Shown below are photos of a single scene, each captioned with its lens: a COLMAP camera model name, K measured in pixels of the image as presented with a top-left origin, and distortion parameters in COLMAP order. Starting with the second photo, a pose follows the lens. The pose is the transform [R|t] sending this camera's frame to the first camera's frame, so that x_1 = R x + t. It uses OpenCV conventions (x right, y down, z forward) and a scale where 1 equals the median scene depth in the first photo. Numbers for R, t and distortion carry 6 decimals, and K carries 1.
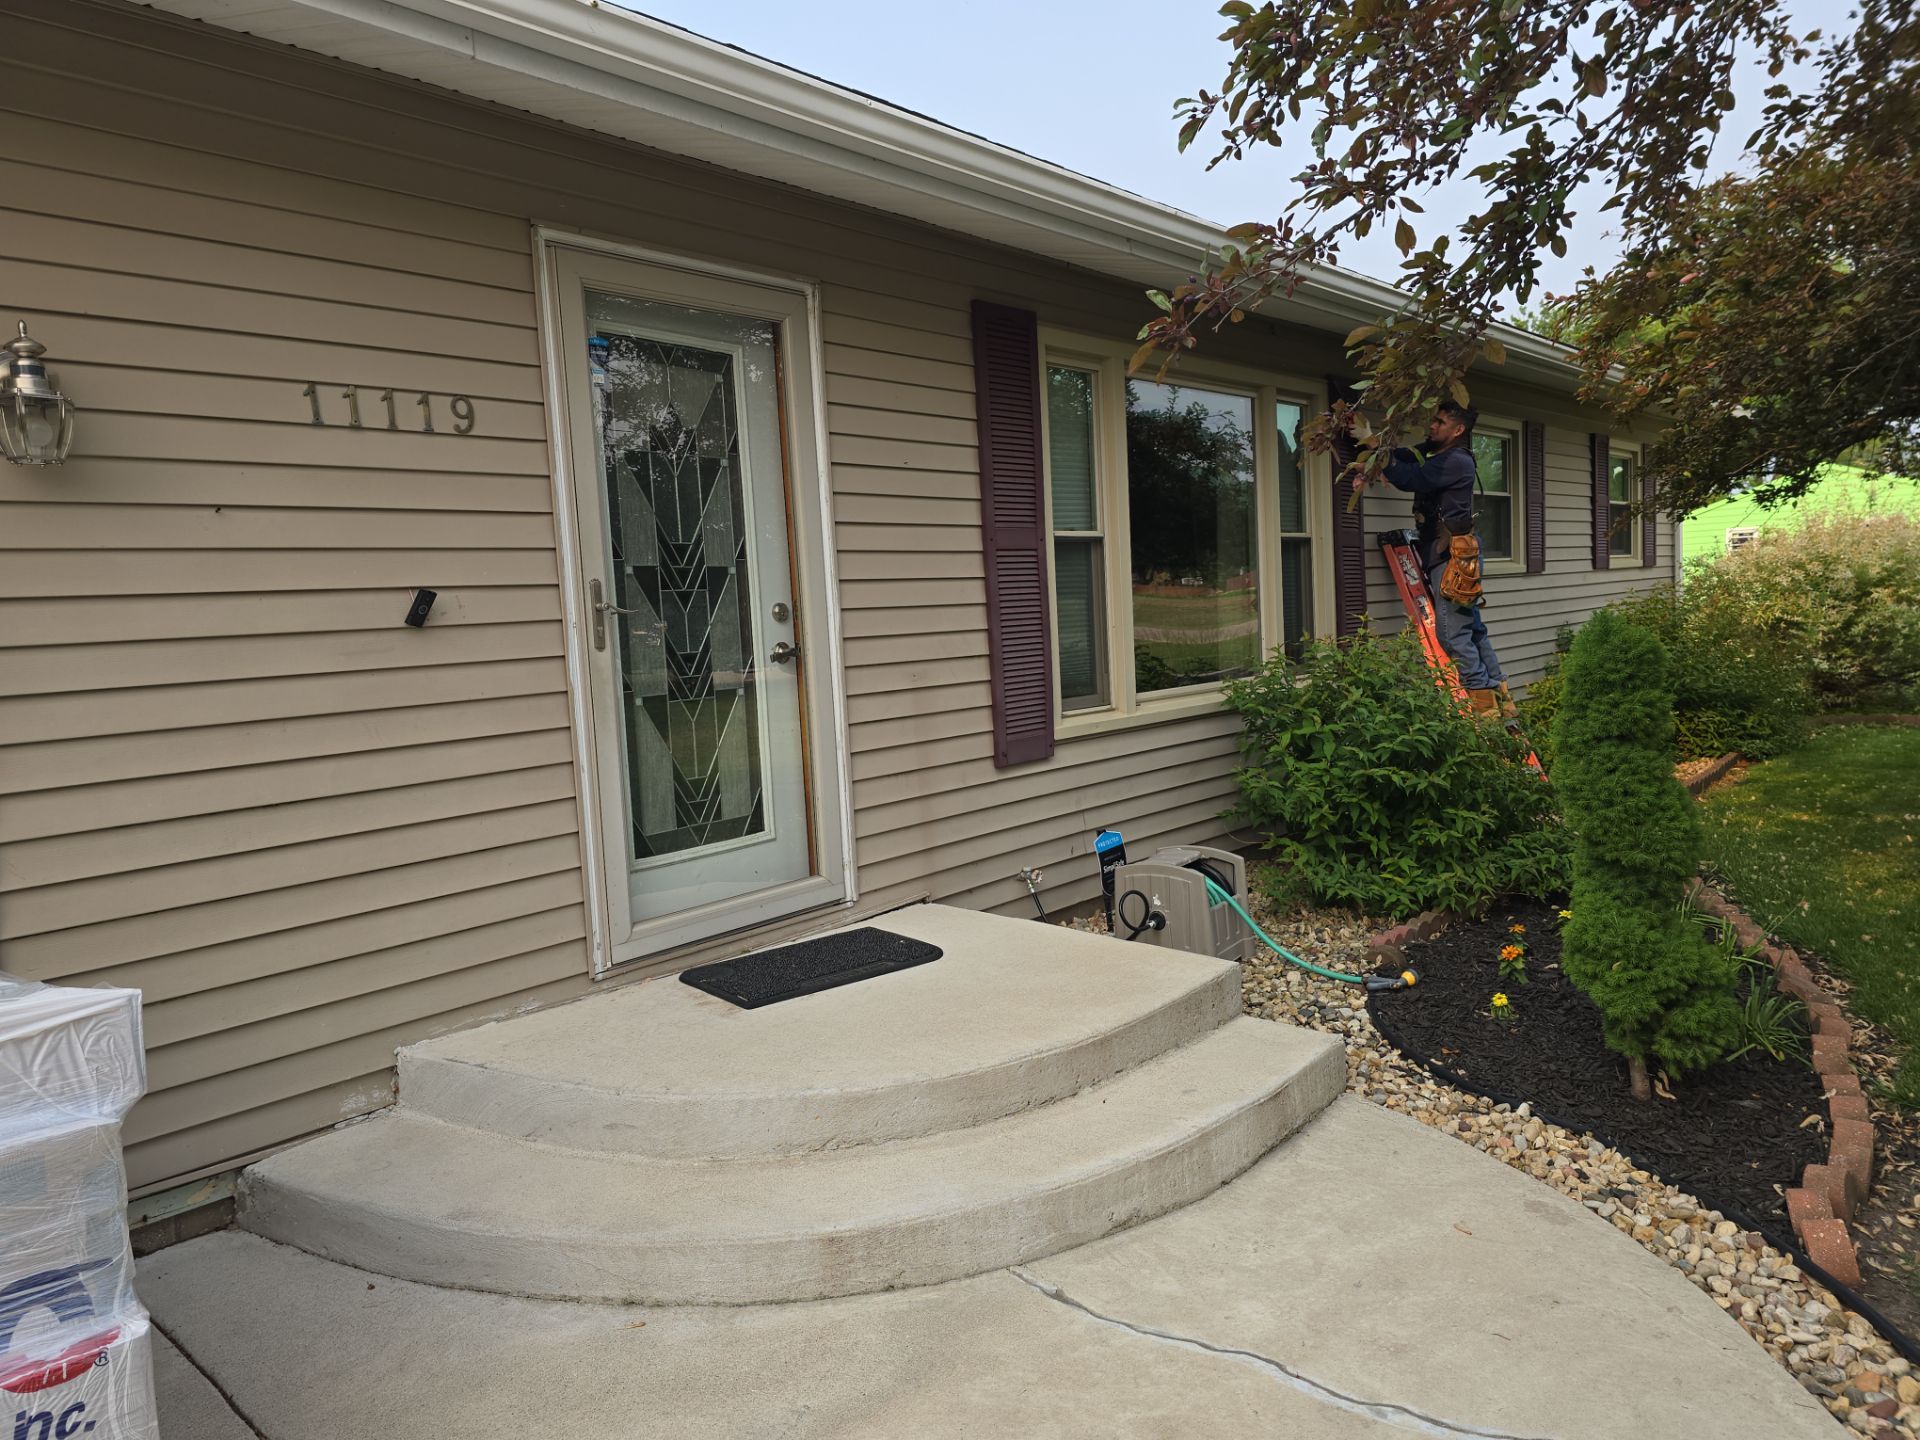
lens RADIAL K [[1309.2, 0, 959.4], [0, 1309.2, 720.1], [0, 0, 1]] dist [0.058839, -0.048581]
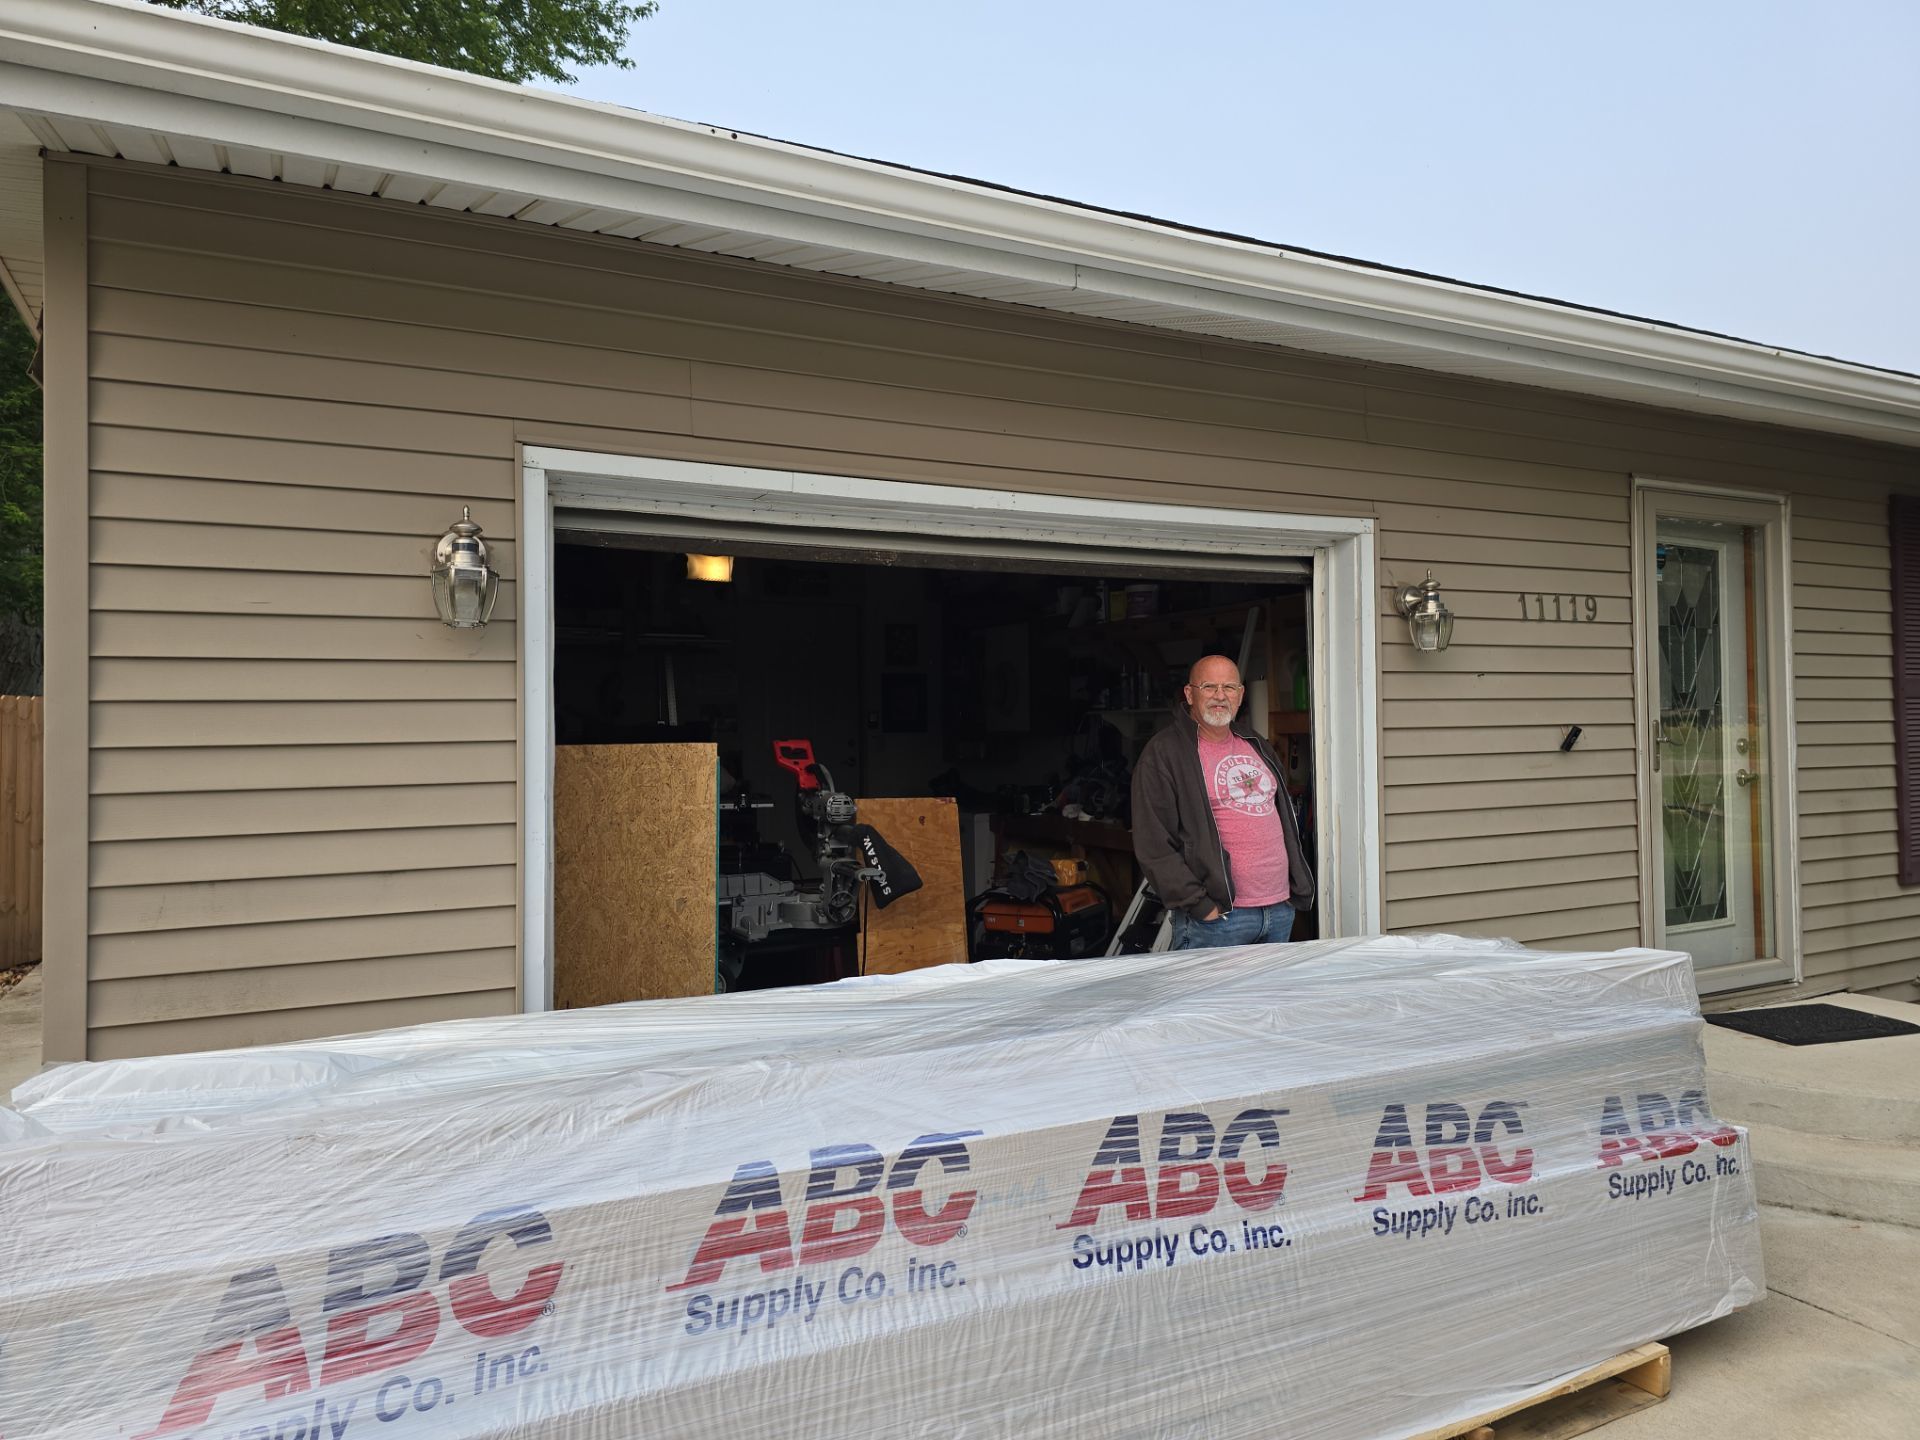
lens RADIAL K [[1309.2, 0, 957.0], [0, 1309.2, 717.7], [0, 0, 1]] dist [0.058839, -0.048581]
pose [[0.934310, 0.033300, -0.354904, -0.472074], [-0.063603, 0.995224, -0.074060, 0.041494], [0.350743, 0.091768, 0.931965, -0.569427]]
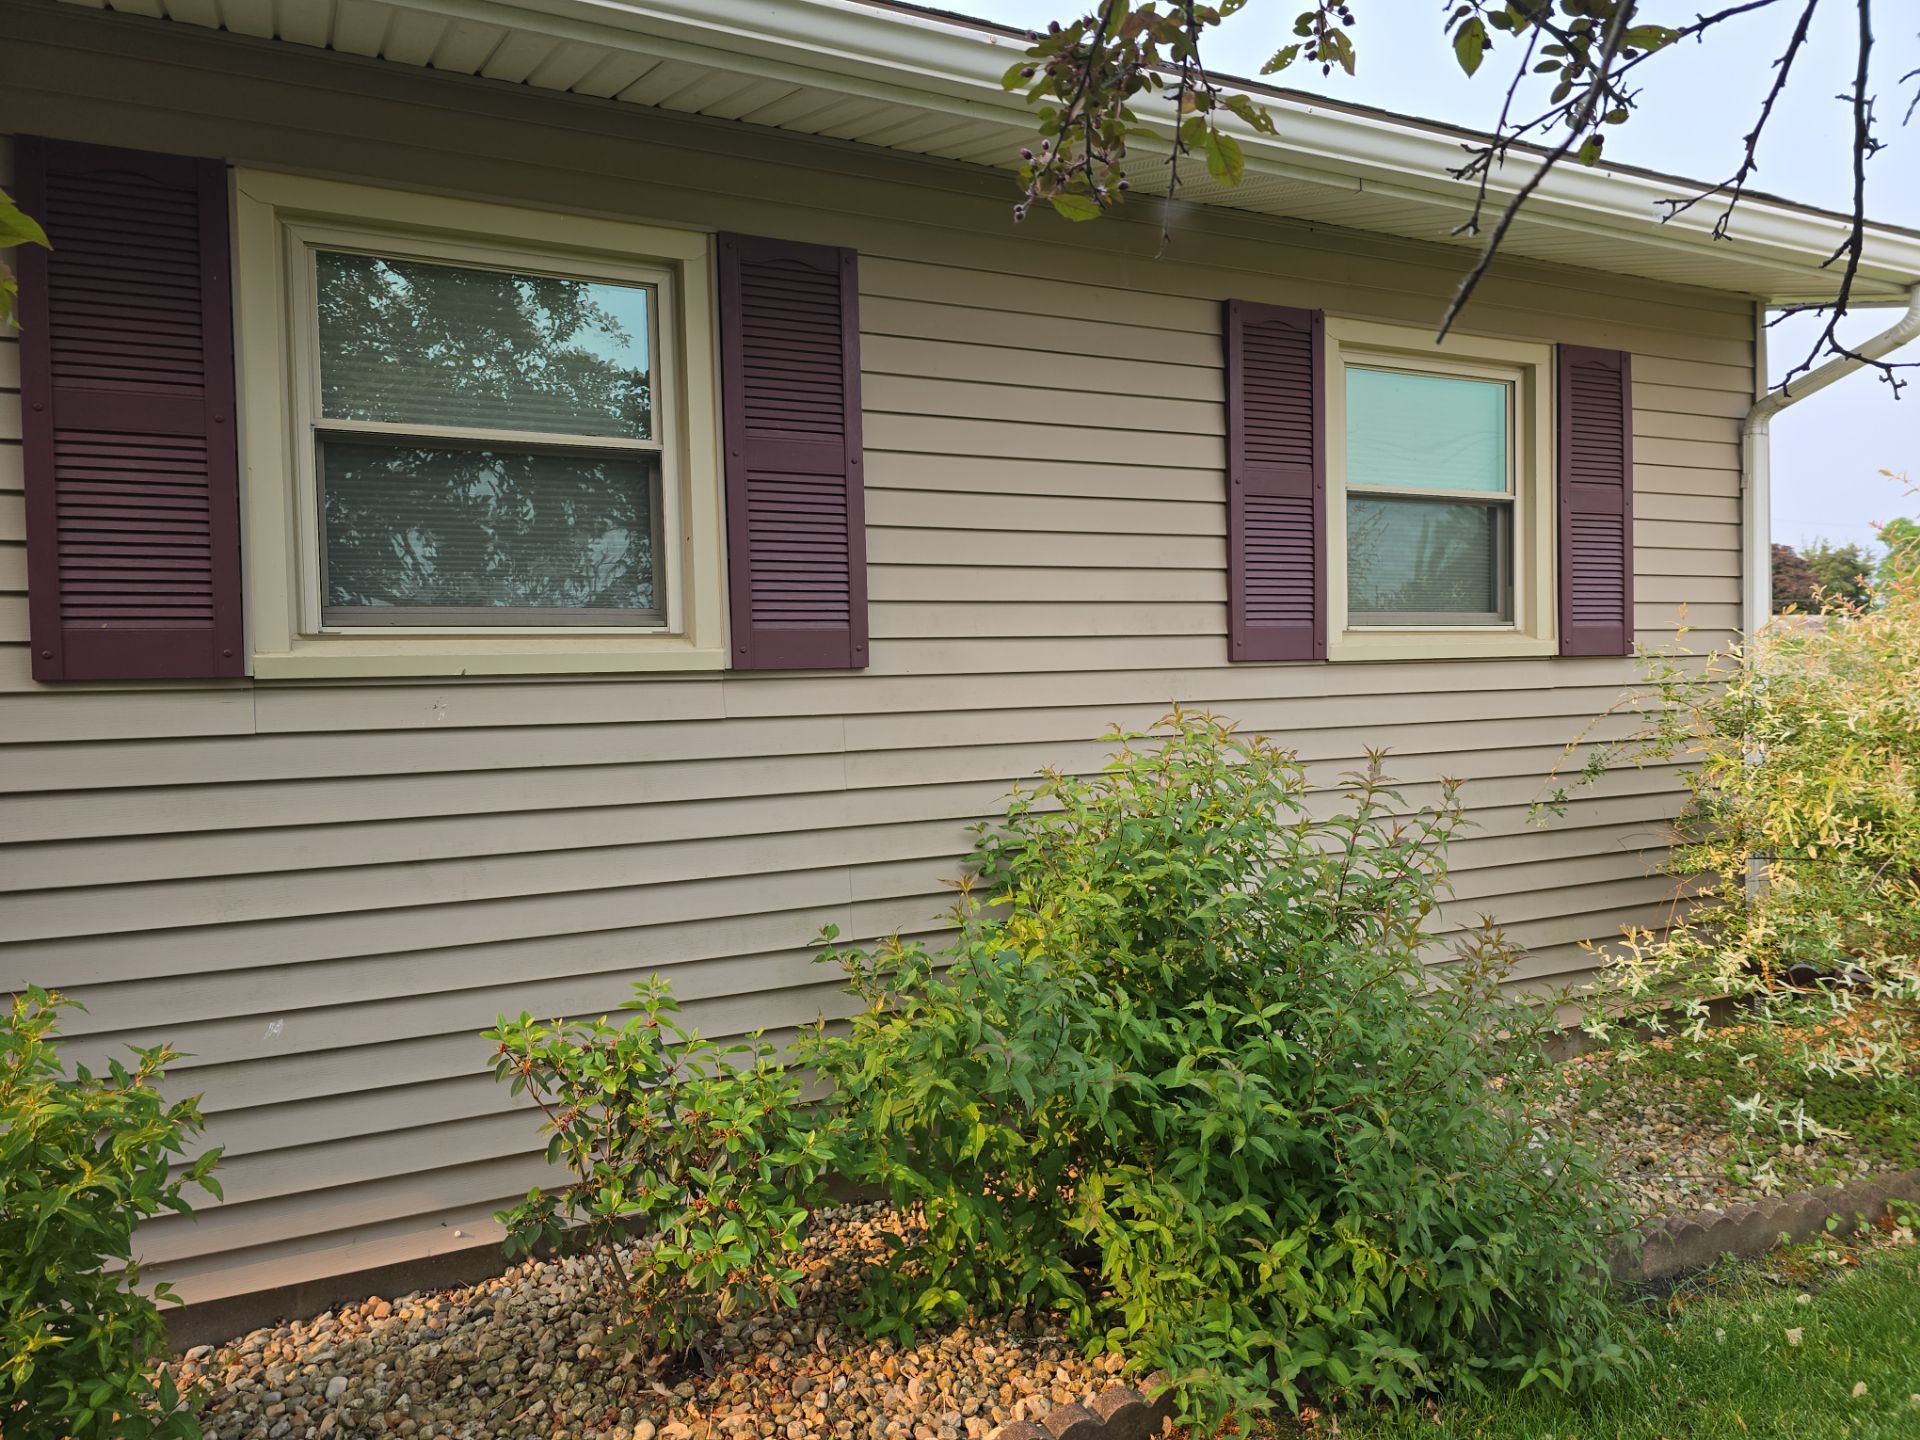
lens RADIAL K [[1309.2, 0, 966.4], [0, 1309.2, 715.8], [0, 0, 1]] dist [0.058839, -0.048581]
pose [[0.926409, 0.050558, -0.373109, 0.198710], [-0.064256, 0.997636, -0.024359, -0.030635], [0.370995, 0.046541, 0.927468, 0.226862]]
